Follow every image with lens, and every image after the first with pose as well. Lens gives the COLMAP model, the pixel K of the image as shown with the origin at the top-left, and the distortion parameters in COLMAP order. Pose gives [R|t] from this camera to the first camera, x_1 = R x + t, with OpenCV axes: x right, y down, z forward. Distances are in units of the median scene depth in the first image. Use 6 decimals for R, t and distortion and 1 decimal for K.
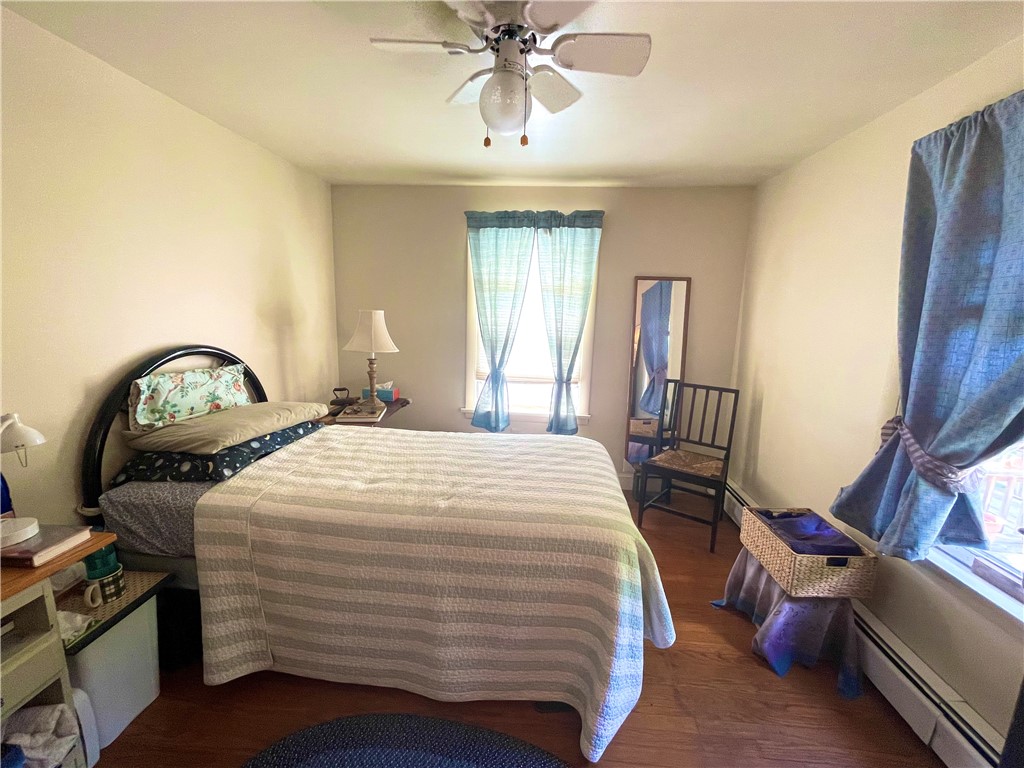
lens RADIAL K [[412.7, 0, 513.2], [0, 412.7, 385.4], [0, 0, 1]] dist [-0.002386, 0.000330]
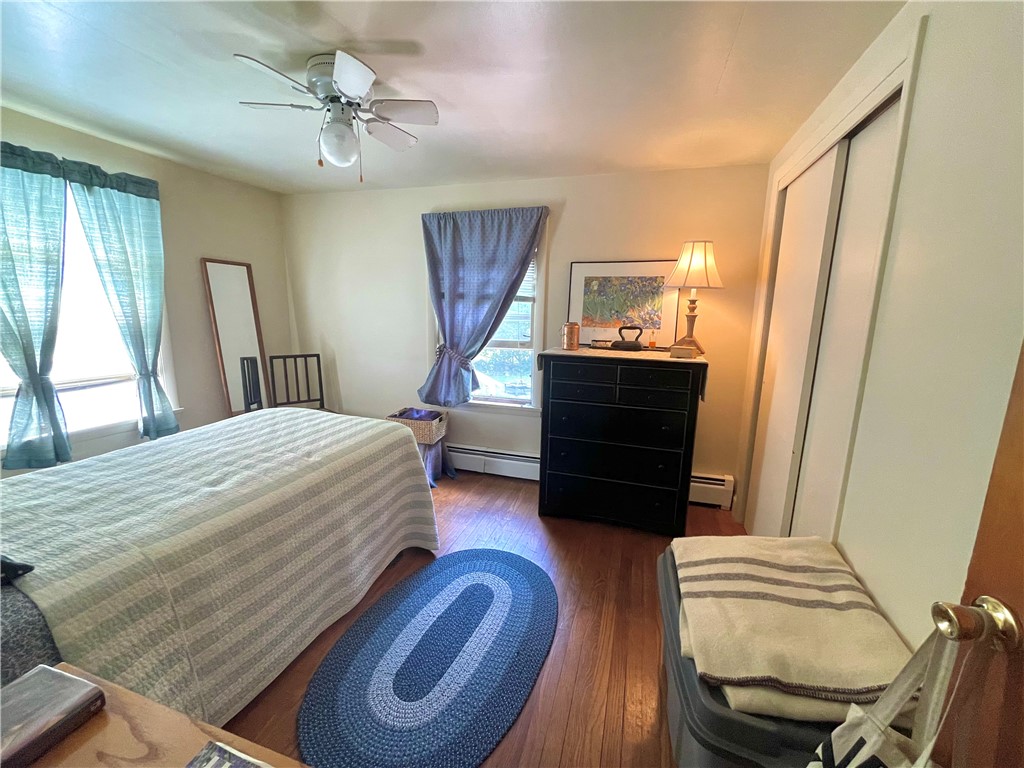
lens RADIAL K [[412.7, 0, 513.8], [0, 412.7, 386.3], [0, 0, 1]] dist [-0.002386, 0.000330]
pose [[0.211231, -0.201591, 0.956422, -0.946937], [0.162664, 0.972106, 0.168971, -0.015779], [-0.963806, 0.119884, 0.238131, 0.129665]]
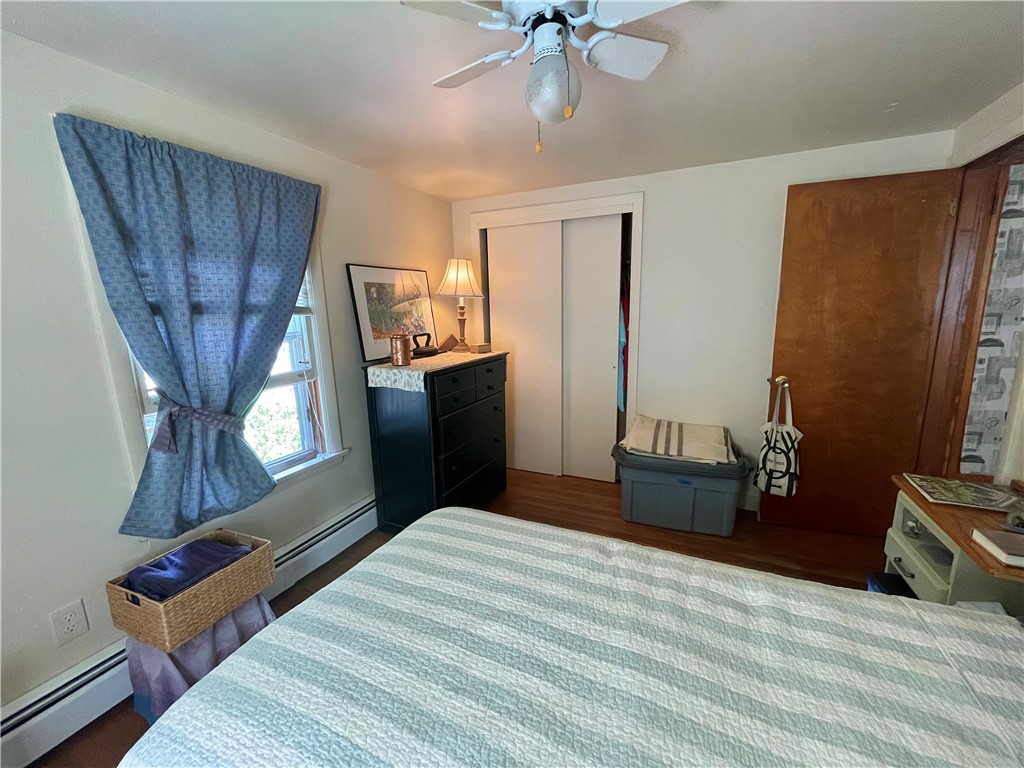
lens RADIAL K [[412.7, 0, 512.4], [0, 412.7, 383.8], [0, 0, 1]] dist [-0.002386, 0.000330]
pose [[-0.944872, -0.069987, 0.319872, -0.186377], [0.053332, 0.930952, 0.361226, -0.277912], [-0.323066, 0.358372, -0.875898, 1.408377]]
